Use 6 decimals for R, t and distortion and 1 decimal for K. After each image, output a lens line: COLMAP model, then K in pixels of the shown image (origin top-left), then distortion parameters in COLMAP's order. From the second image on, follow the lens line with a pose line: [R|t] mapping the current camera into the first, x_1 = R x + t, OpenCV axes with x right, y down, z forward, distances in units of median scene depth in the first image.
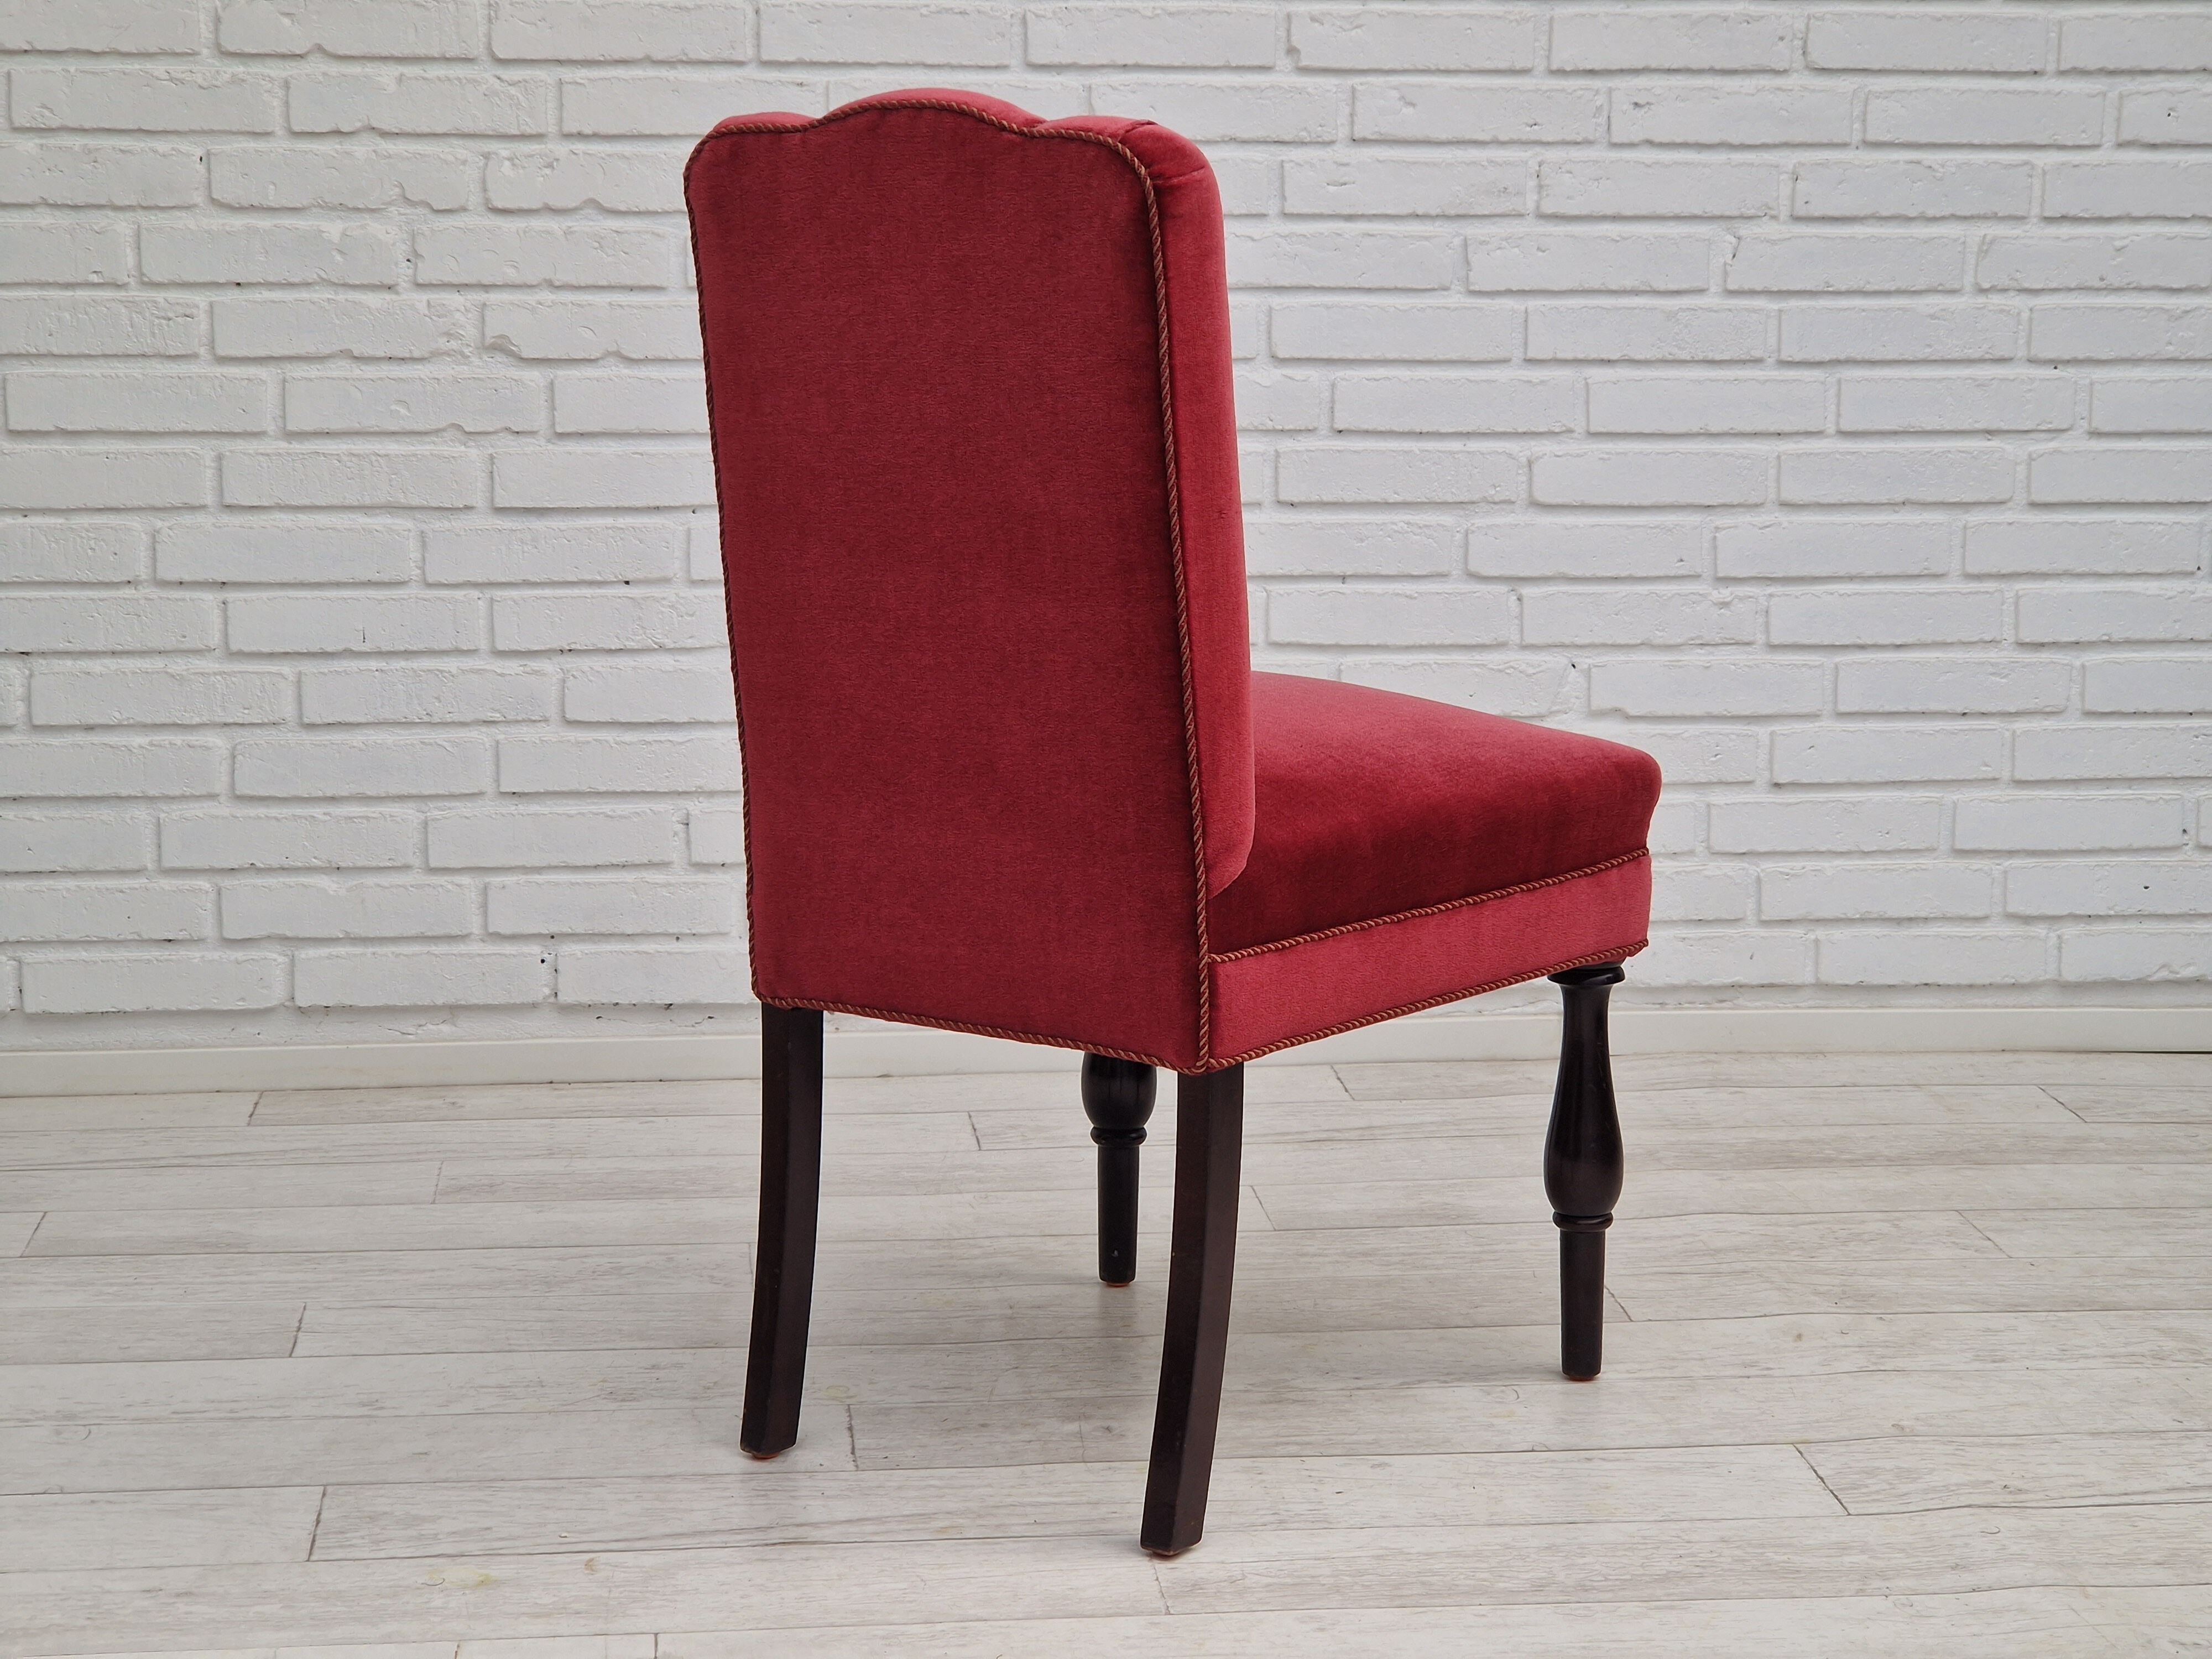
lens RADIAL K [[4092.8, 0, 1131.5], [0, 4092.8, 837.3], [0, 0, 1]] dist [0.016575, 0.381340]
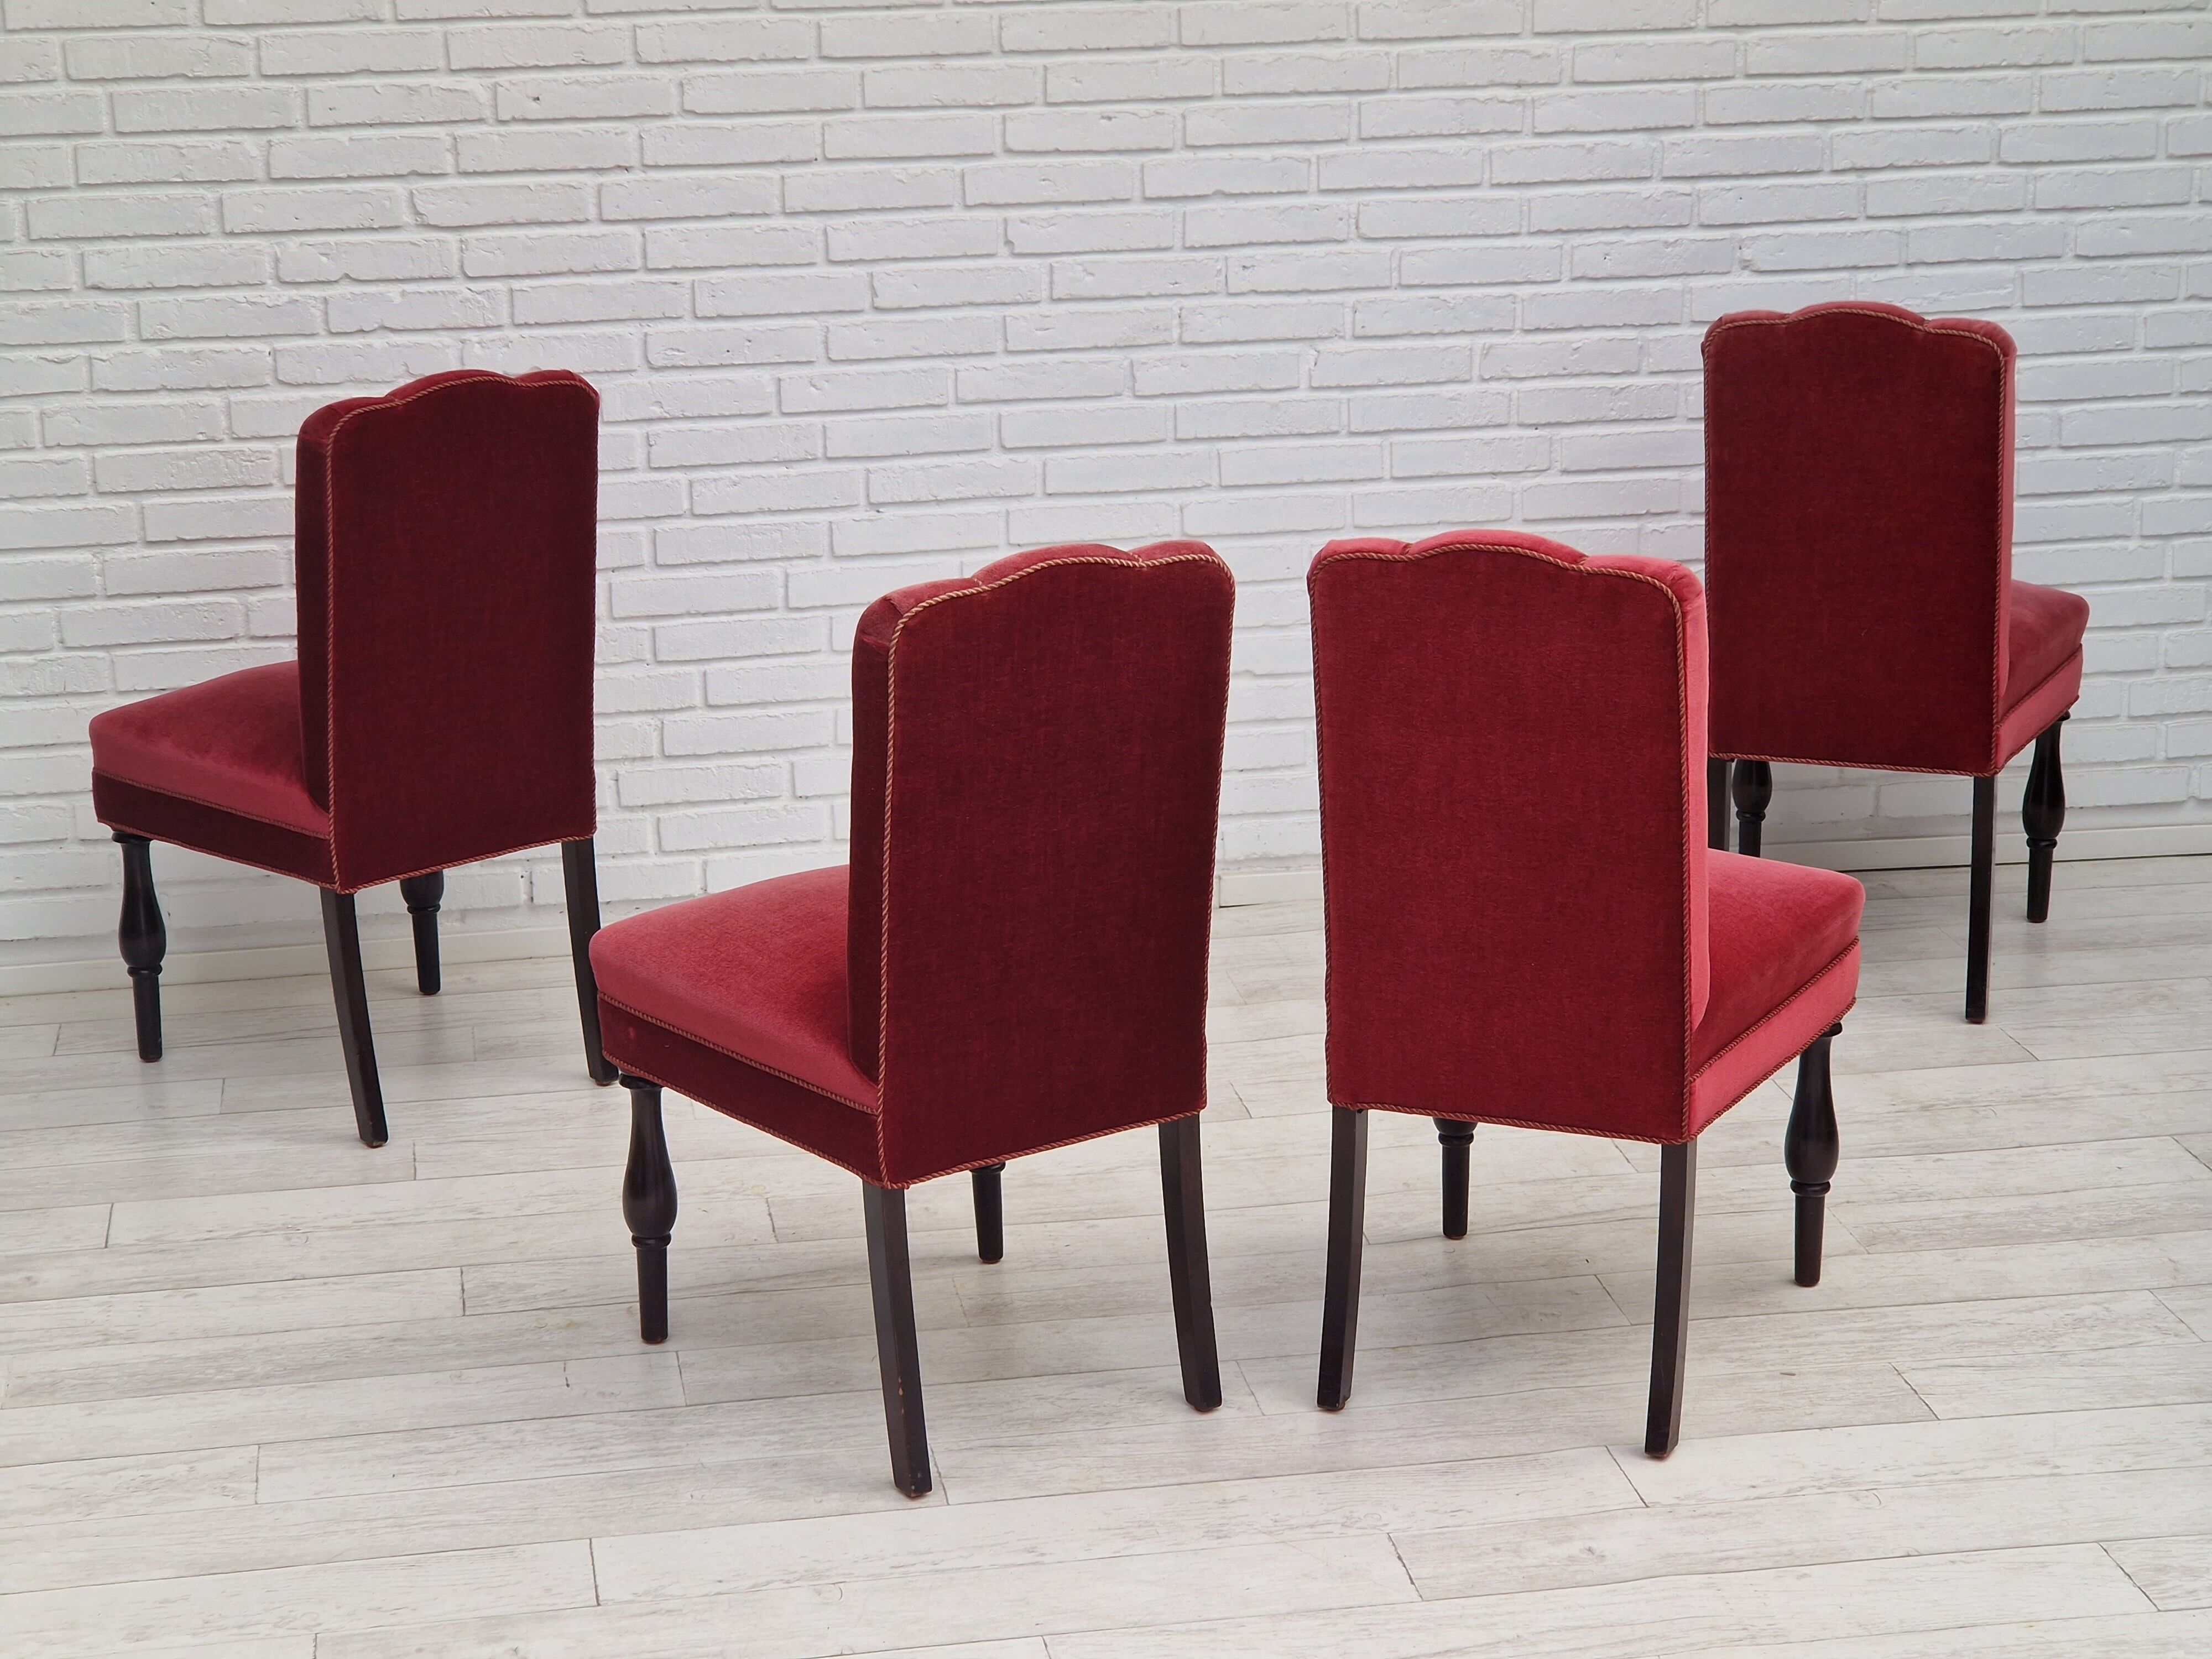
lens RADIAL K [[4098.0, 0, 1103.8], [0, 4098.0, 766.6], [0, 0, 1]] dist [-0.003171, 0.517373]
pose [[0.997908, -0.040560, 0.050337, -0.008401], [0.036193, 0.995738, 0.084833, -0.130158], [-0.053564, -0.082833, 0.995123, -0.483573]]
